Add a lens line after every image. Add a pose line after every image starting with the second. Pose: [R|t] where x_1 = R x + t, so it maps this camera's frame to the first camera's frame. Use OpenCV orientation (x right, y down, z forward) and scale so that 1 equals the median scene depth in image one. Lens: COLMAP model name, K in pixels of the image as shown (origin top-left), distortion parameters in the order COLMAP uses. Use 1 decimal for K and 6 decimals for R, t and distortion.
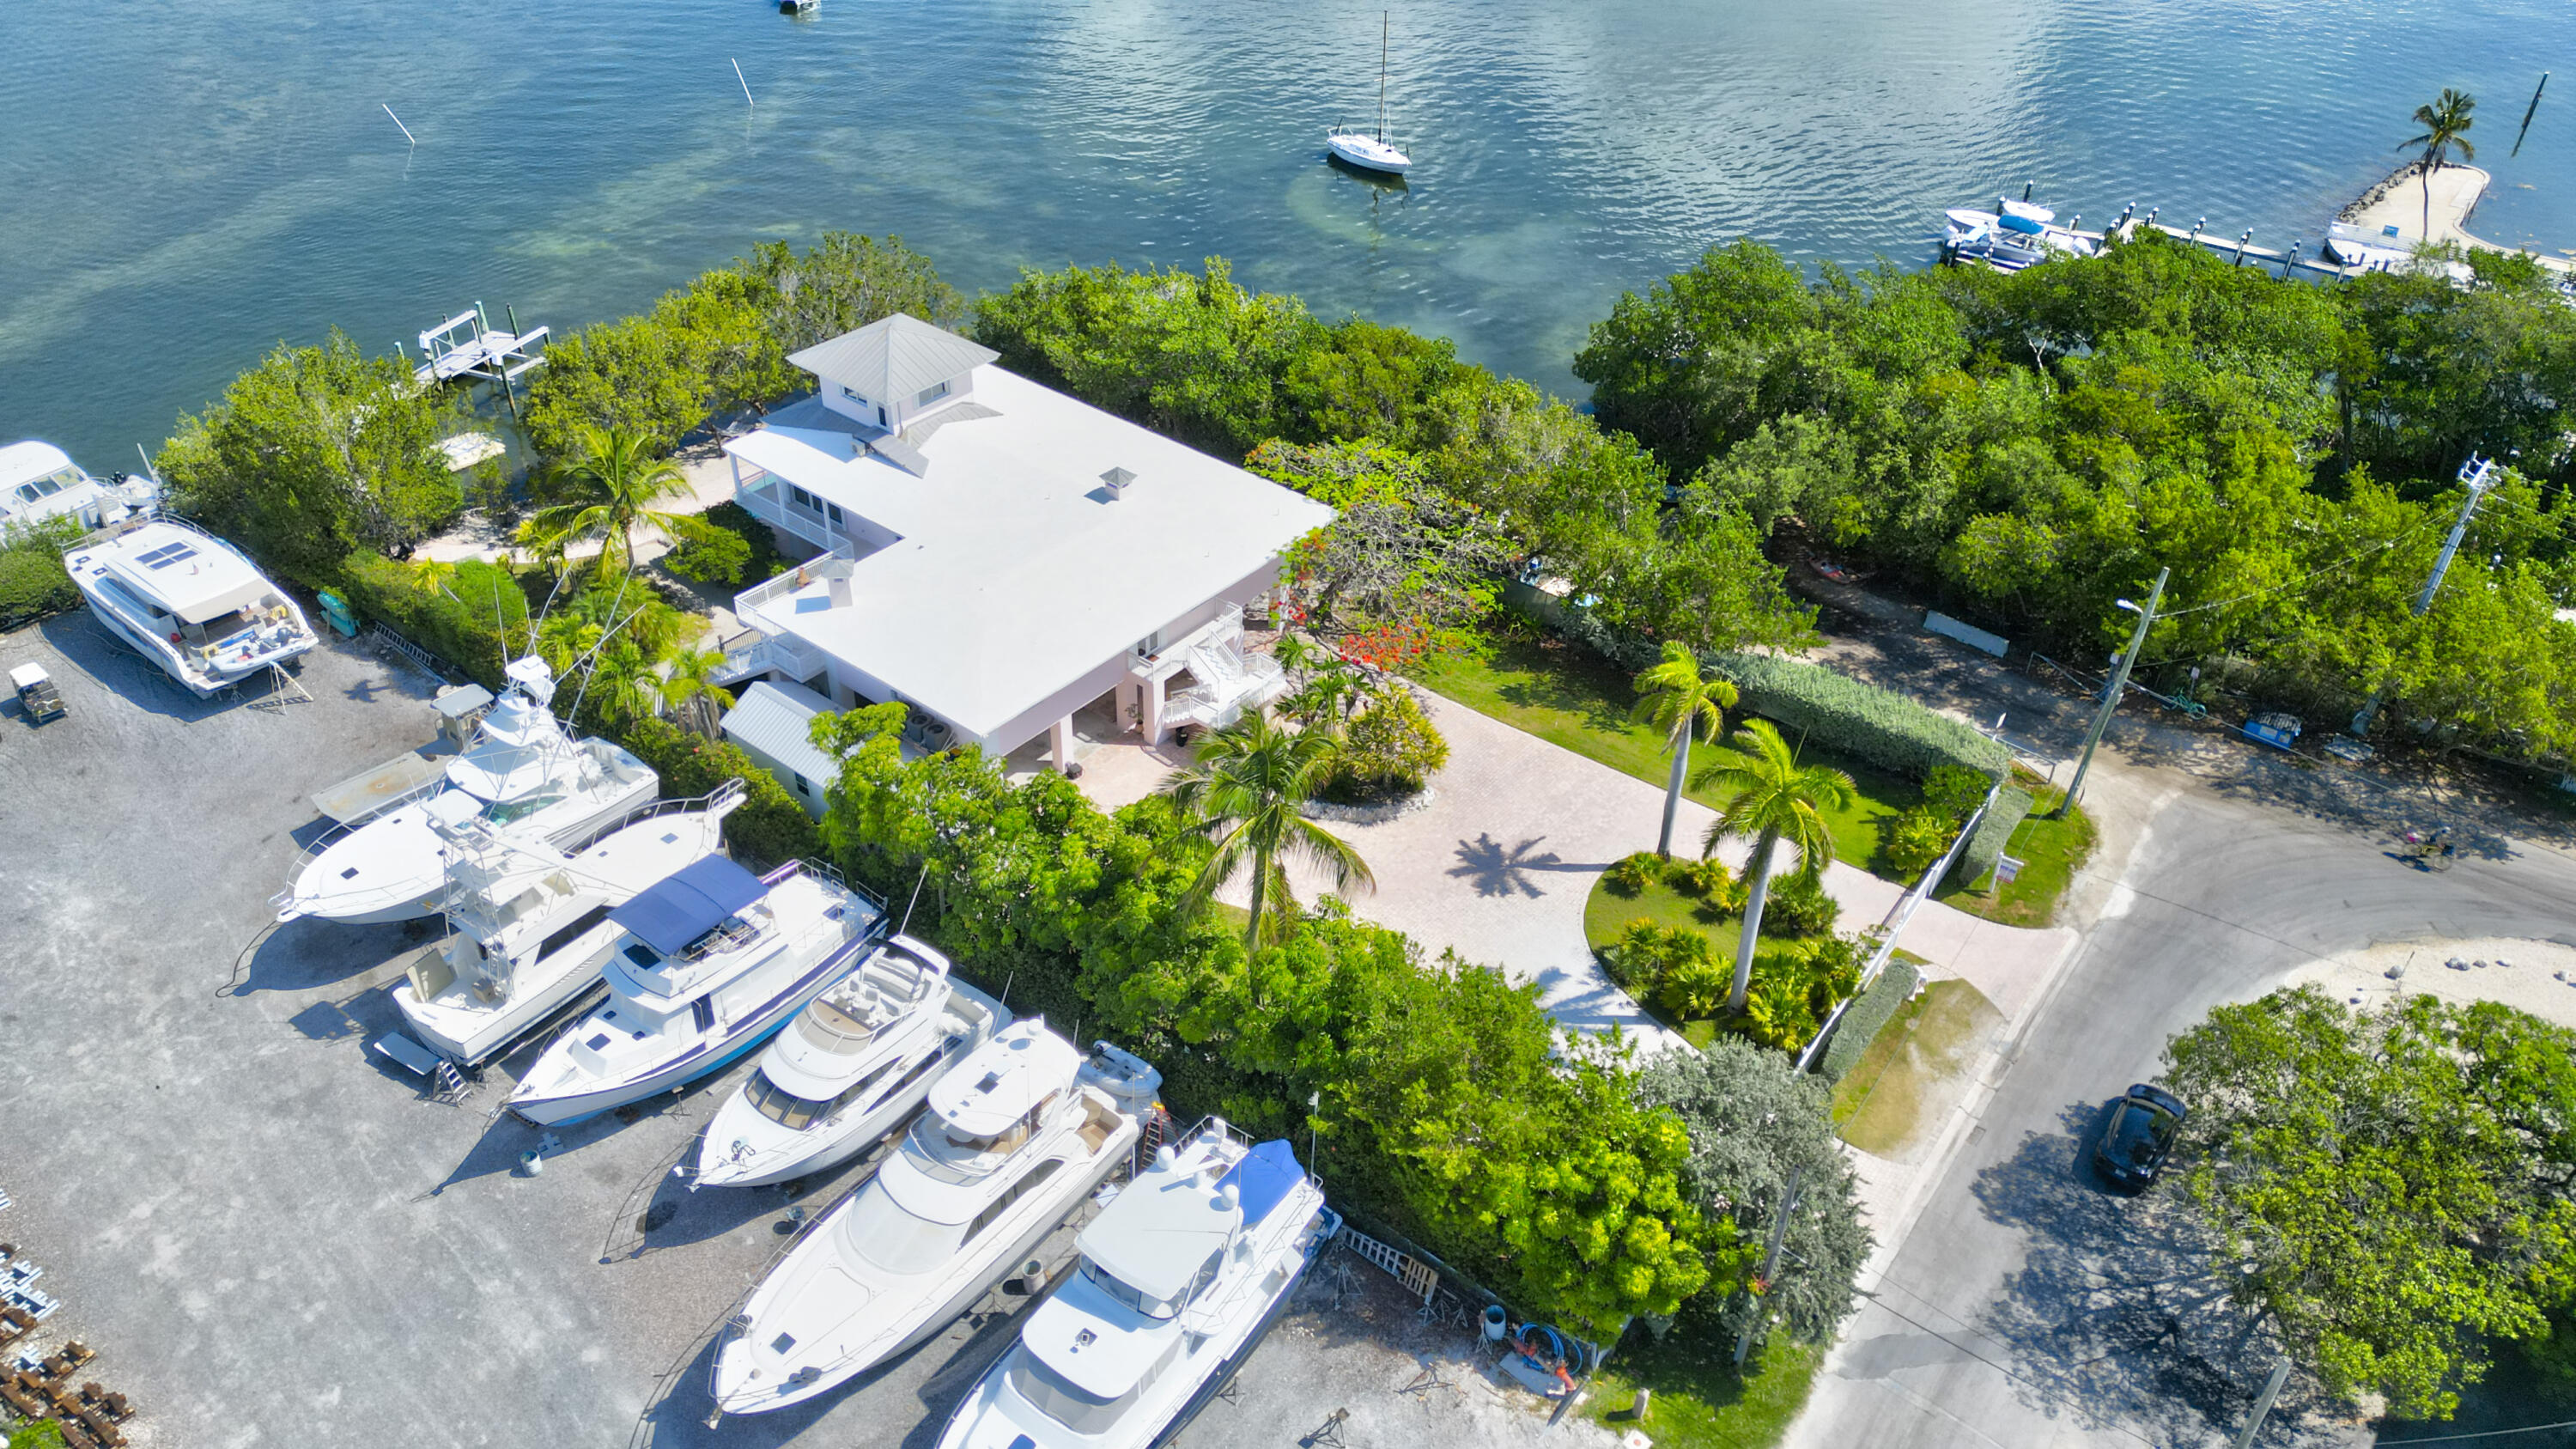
lens RADIAL K [[1786.7, 0, 1288.0], [0, 1786.7, 724.5], [0, 0, 1]] dist [0.082421, -0.092643]
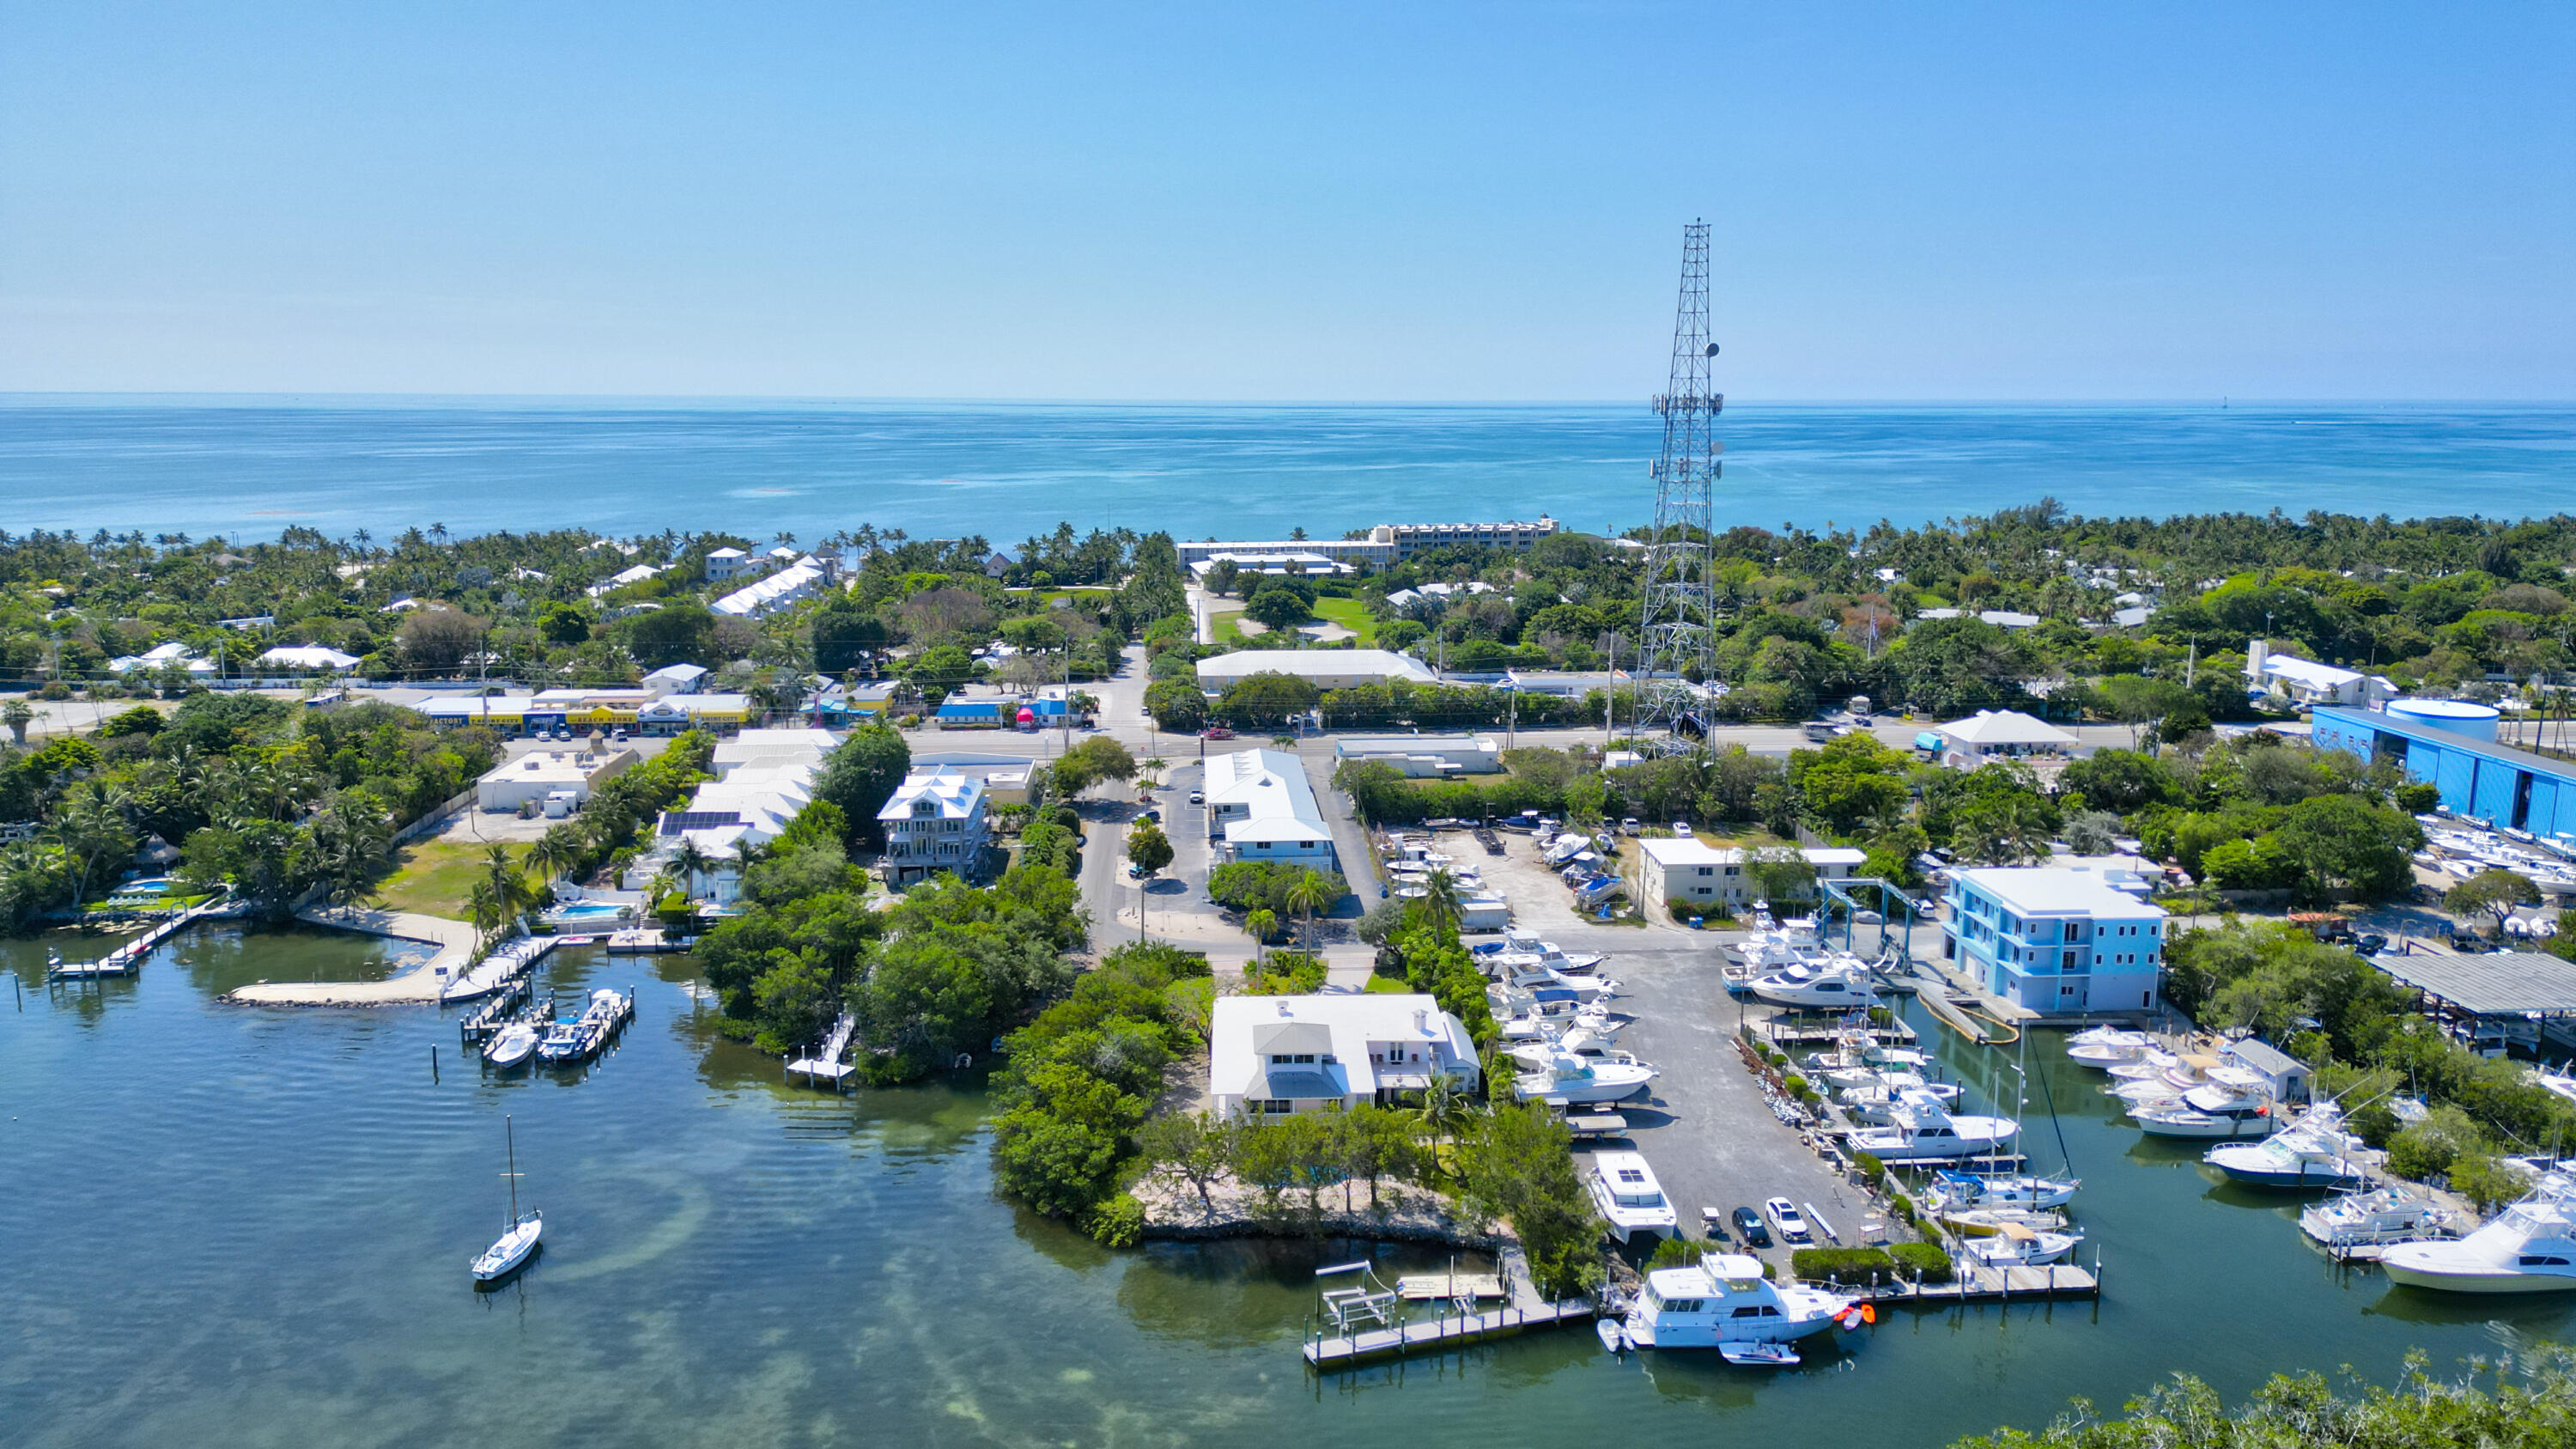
lens RADIAL K [[1806.6, 0, 1286.7], [0, 1806.6, 661.3], [0, 0, 1]] dist [0.096169, -0.125395]
pose [[-0.650688, -0.138024, 0.746696, -1.686558], [0.433536, 0.739793, 0.514541, -1.575082], [-0.623419, 0.658525, -0.421537, 1.638386]]
